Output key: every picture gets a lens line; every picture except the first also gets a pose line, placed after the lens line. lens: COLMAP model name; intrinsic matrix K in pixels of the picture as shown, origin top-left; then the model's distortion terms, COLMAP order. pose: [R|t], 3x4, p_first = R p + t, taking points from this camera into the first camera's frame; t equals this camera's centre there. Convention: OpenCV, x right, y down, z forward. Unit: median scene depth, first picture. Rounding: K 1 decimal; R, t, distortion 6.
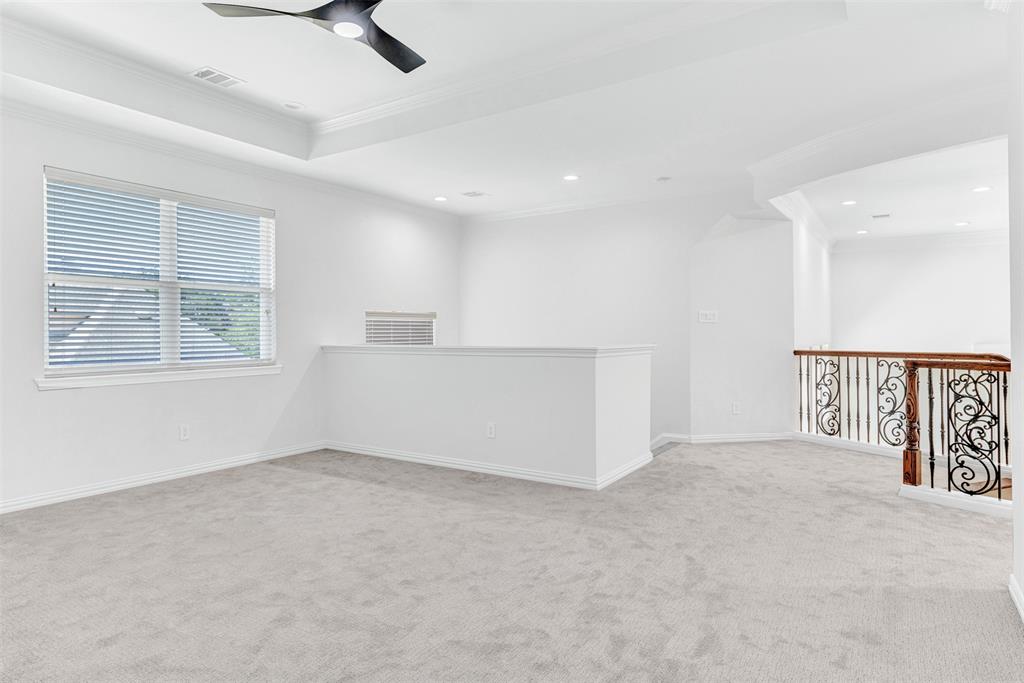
lens RADIAL K [[600.2, 0, 525.3], [0, 600.2, 326.9], [0, 0, 1]] dist [-0.003882, 0.000353]
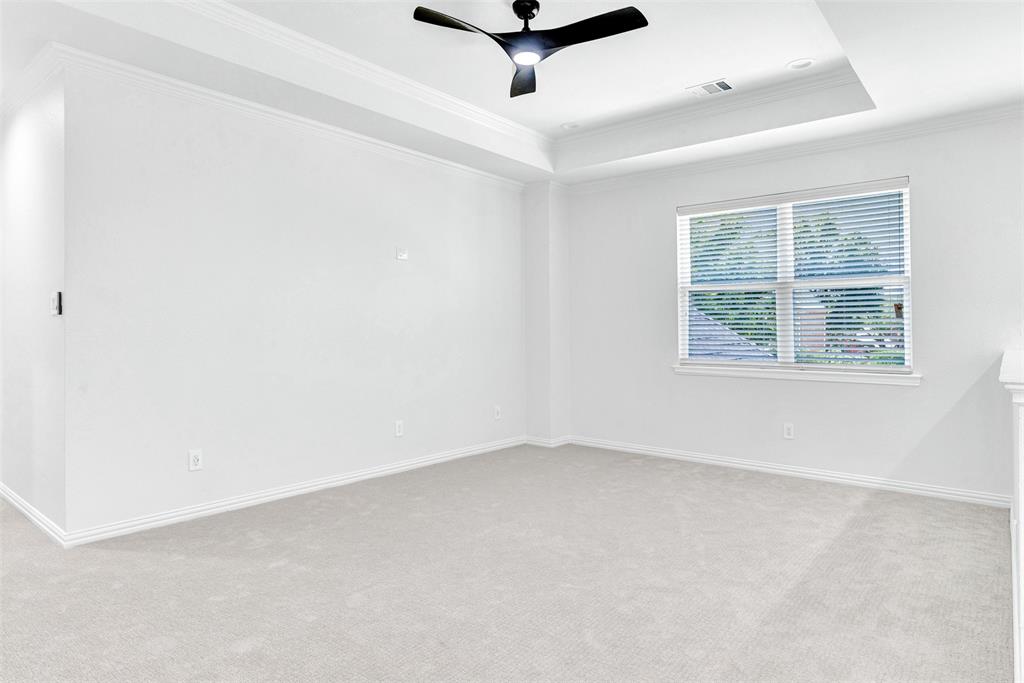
lens RADIAL K [[600.2, 0, 525.3], [0, 600.2, 326.9], [0, 0, 1]] dist [-0.003882, 0.000353]
pose [[-0.119445, -0.010953, -0.992780, 0.502757], [0.000255, 0.999939, -0.011062, 0.012914], [0.992841, -0.001575, -0.119435, 0.719368]]
